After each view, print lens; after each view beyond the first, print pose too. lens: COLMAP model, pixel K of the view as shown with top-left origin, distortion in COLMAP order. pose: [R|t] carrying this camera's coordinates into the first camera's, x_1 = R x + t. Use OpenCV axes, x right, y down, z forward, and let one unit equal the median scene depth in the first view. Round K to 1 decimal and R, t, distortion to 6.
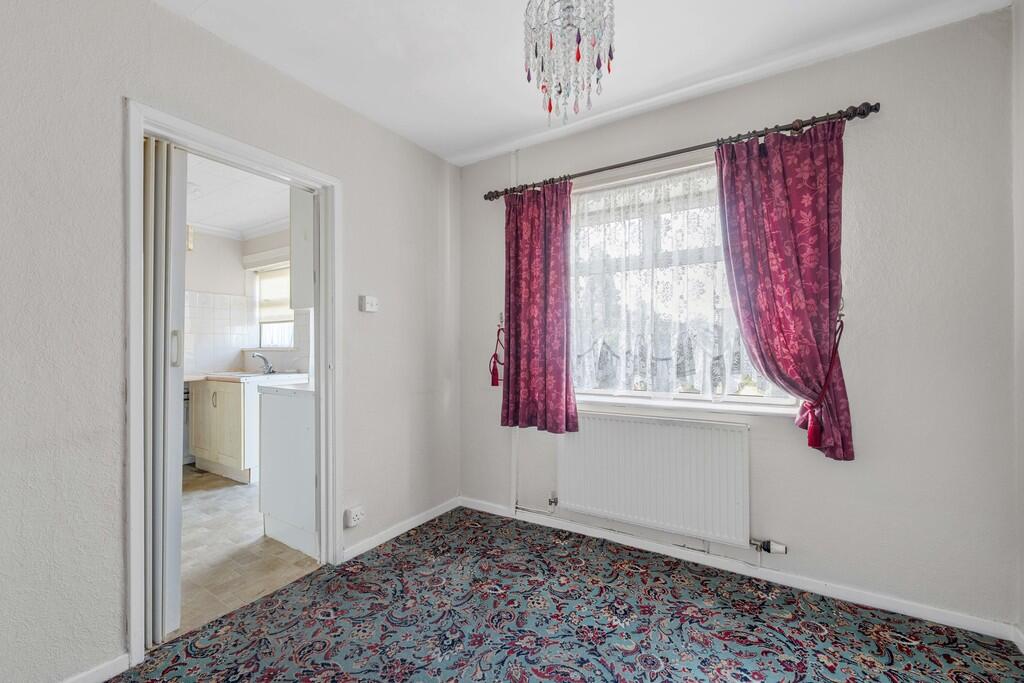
lens RADIAL K [[418.2, 0, 515.6], [0, 418.2, 350.8], [0, 0, 1]] dist [-0.000285, -0.000083]
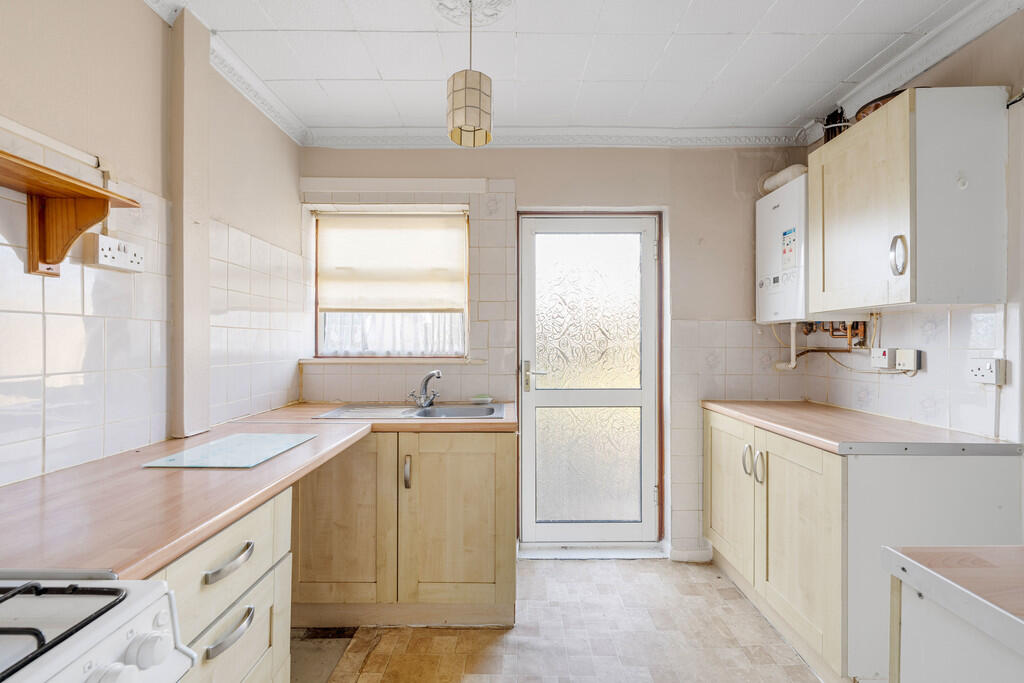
lens RADIAL K [[420.1, 0, 494.3], [0, 420.1, 344.8], [0, 0, 1]] dist [-0.000634, -0.000046]
pose [[0.847494, -0.001301, 0.530804, -0.802354], [0.001102, 0.999999, 0.000691, -0.025428], [-0.530804, -0.000001, 0.847494, 0.489943]]
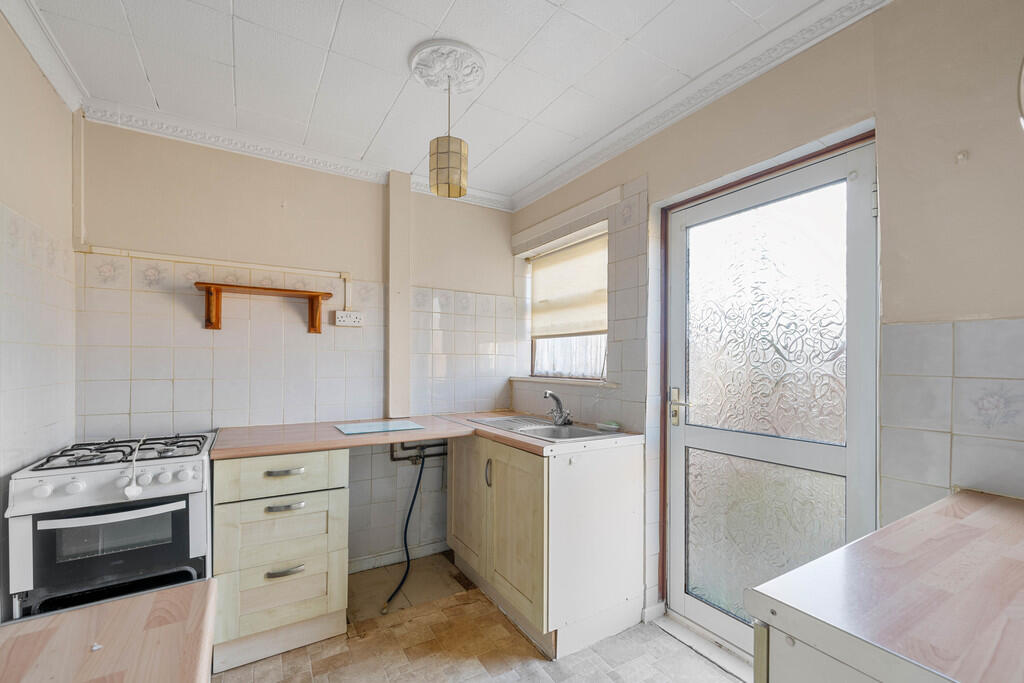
lens RADIAL K [[421.5, 0, 514.9], [0, 421.5, 363.6], [0, 0, 1]] dist [-0.000671, -0.000246]
pose [[0.901393, 0.005780, -0.432962, -0.399598], [-0.007841, 0.999965, -0.002975, -0.026866], [0.432930, 0.006076, 0.901407, 0.451938]]
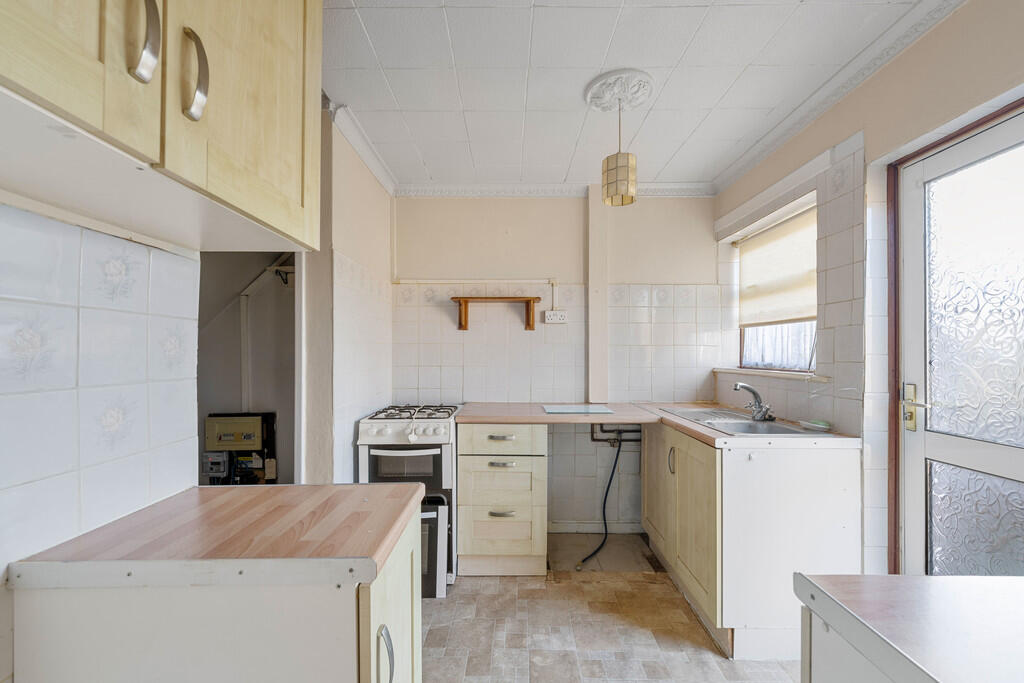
lens RADIAL K [[418.2, 0, 515.6], [0, 418.2, 350.8], [0, 0, 1]] dist [-0.000285, -0.000083]
pose [[0.536270, -0.003576, -0.844039, -0.311390], [-0.005405, 0.999956, -0.007670, -0.027557], [0.844029, 0.008675, 0.536227, 0.453414]]
